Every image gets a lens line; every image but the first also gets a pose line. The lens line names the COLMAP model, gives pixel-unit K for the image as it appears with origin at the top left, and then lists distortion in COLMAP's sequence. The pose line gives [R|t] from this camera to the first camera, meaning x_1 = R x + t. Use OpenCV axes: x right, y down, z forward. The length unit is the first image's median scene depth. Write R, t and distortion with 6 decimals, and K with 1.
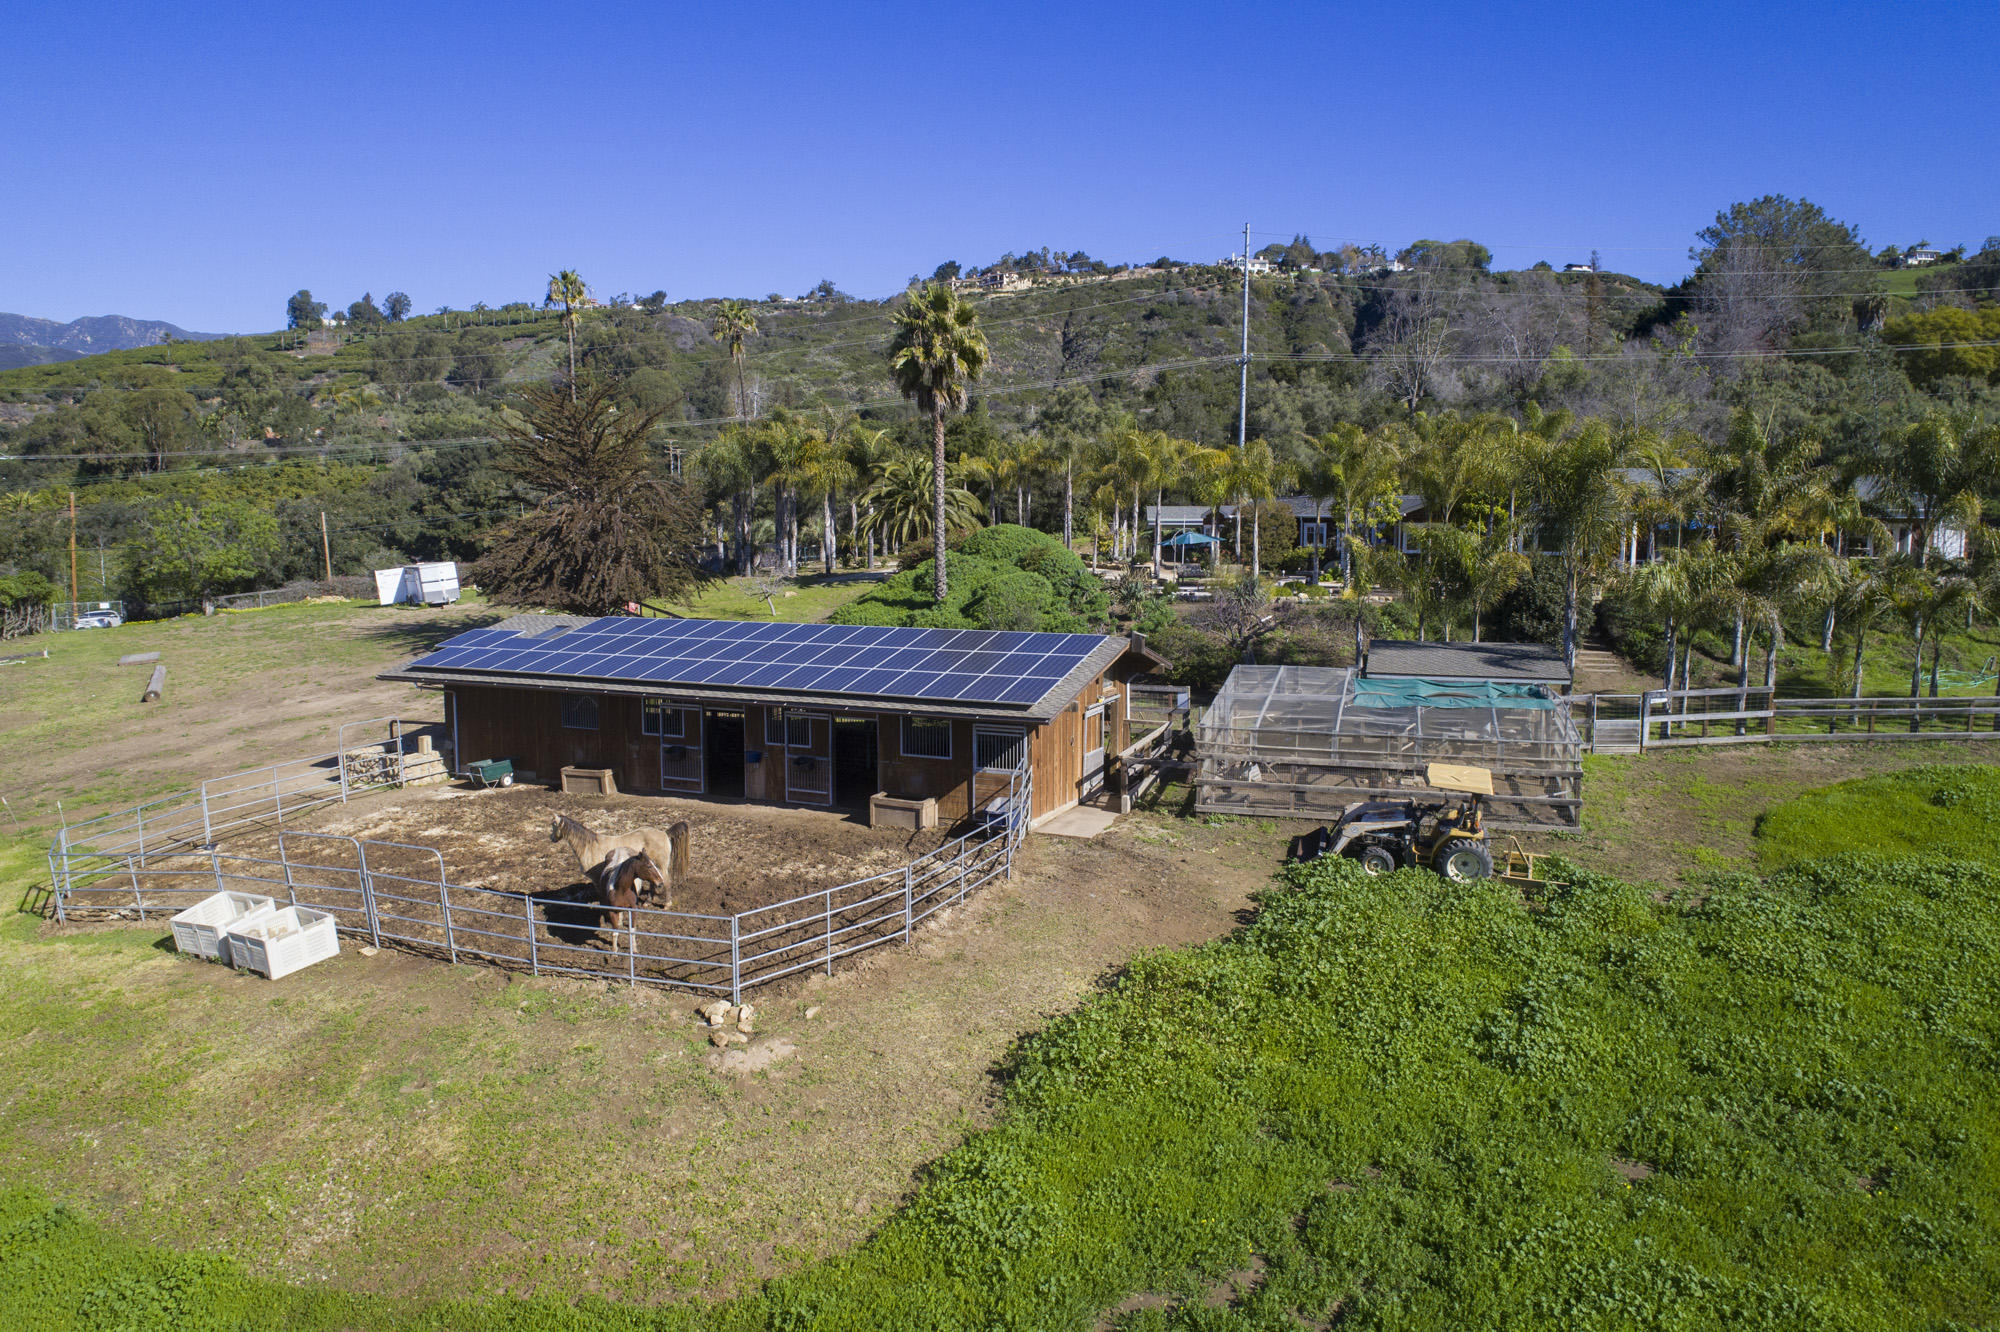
lens RADIAL K [[1334.2, 0, 993.4], [0, 1334.2, 662.9], [0, 0, 1]] dist [-0.000839, 0.001877]
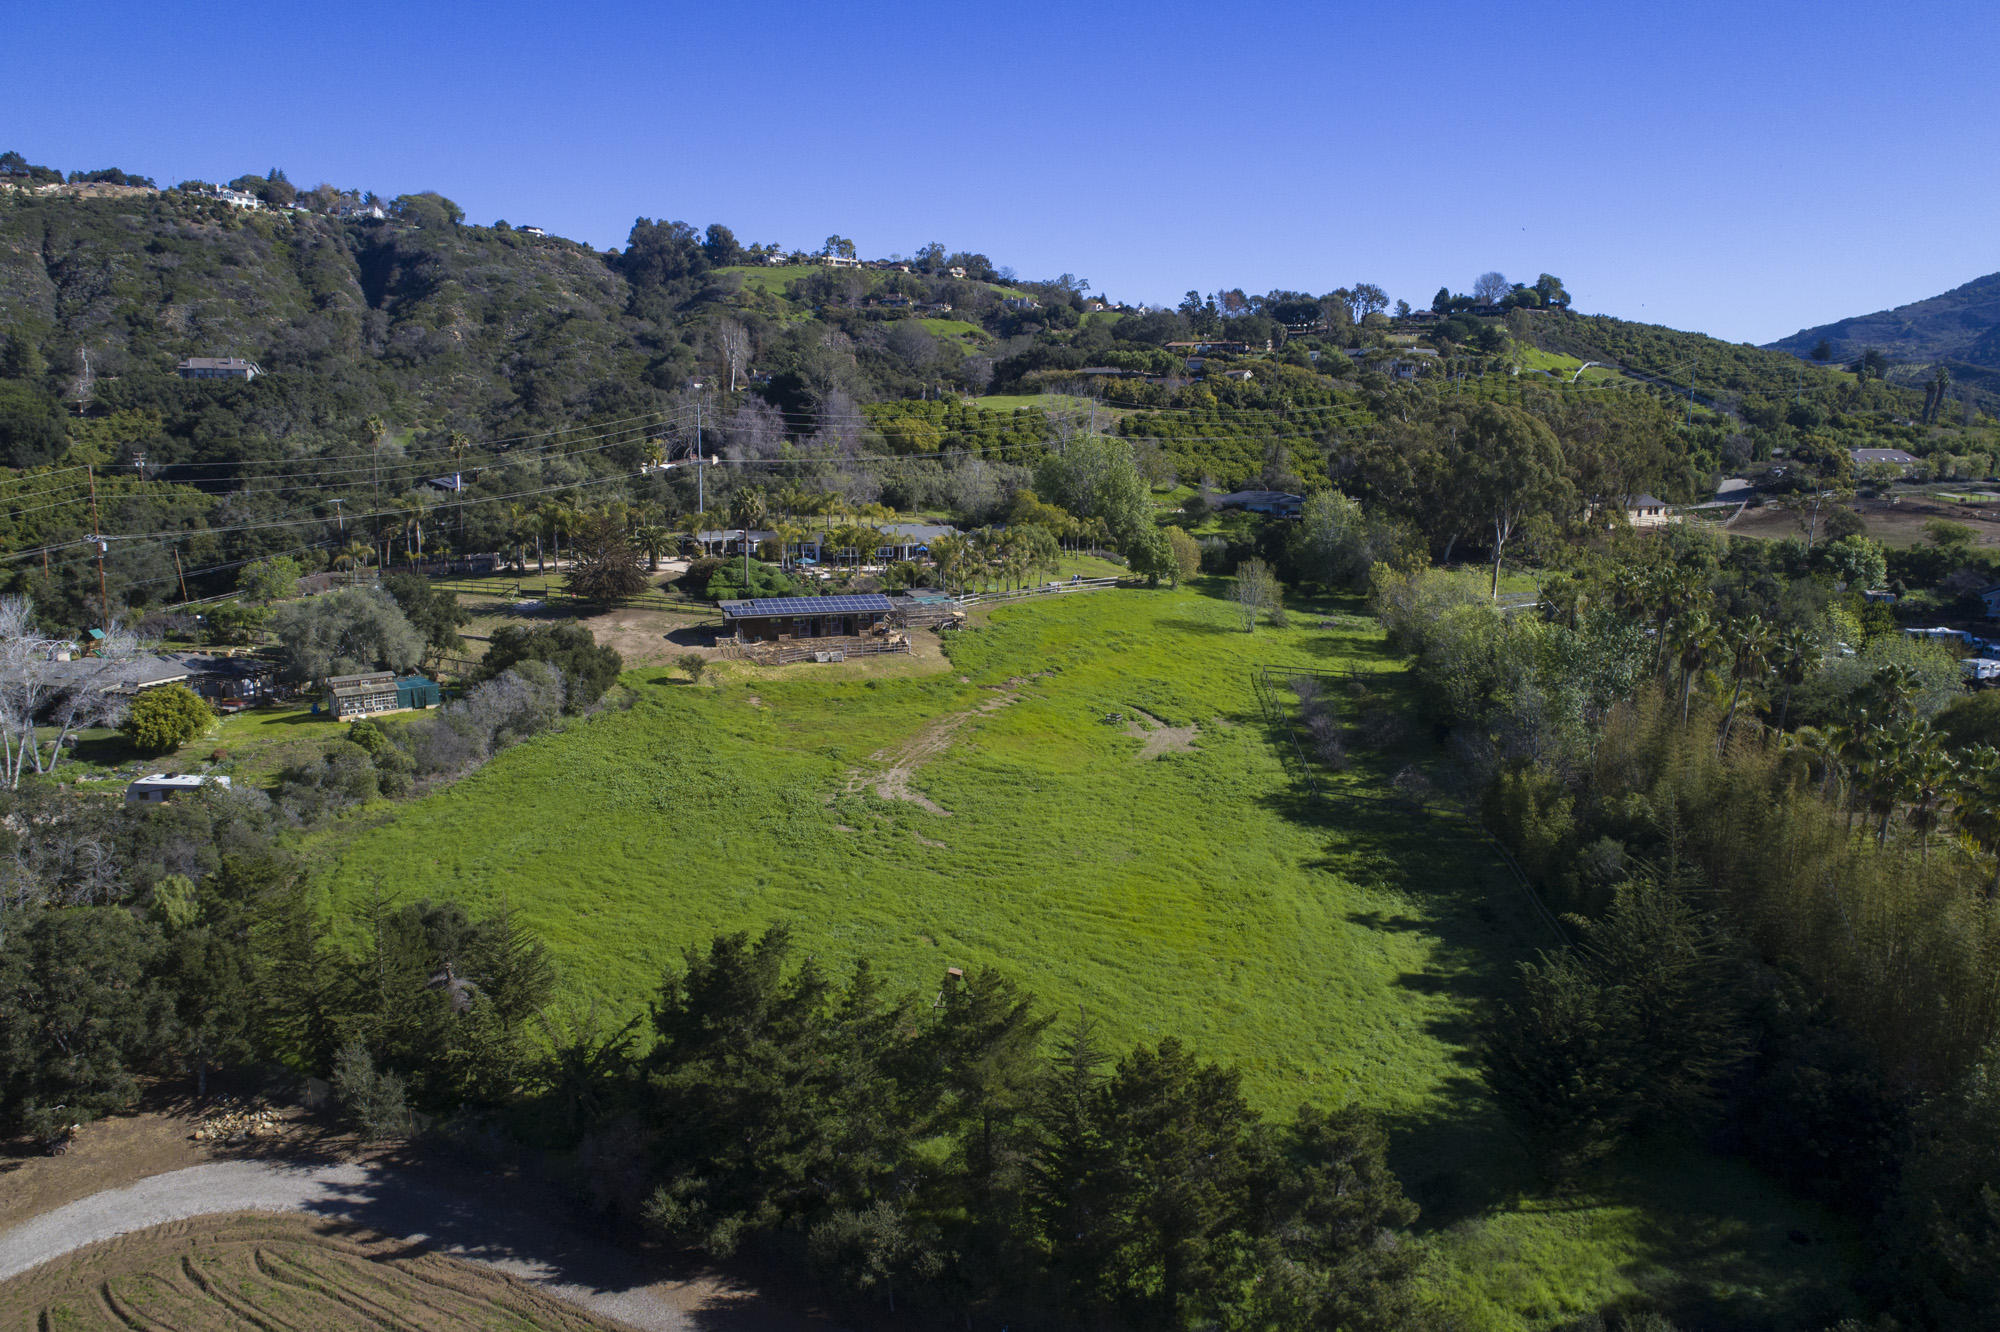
lens RADIAL K [[1334.2, 0, 993.4], [0, 1334.2, 662.9], [0, 0, 1]] dist [-0.000839, 0.001877]
pose [[0.703311, -0.121906, 0.700352, -0.168667], [0.067337, 0.992181, 0.105082, -0.014035], [-0.707686, -0.026746, 0.706021, -0.150389]]
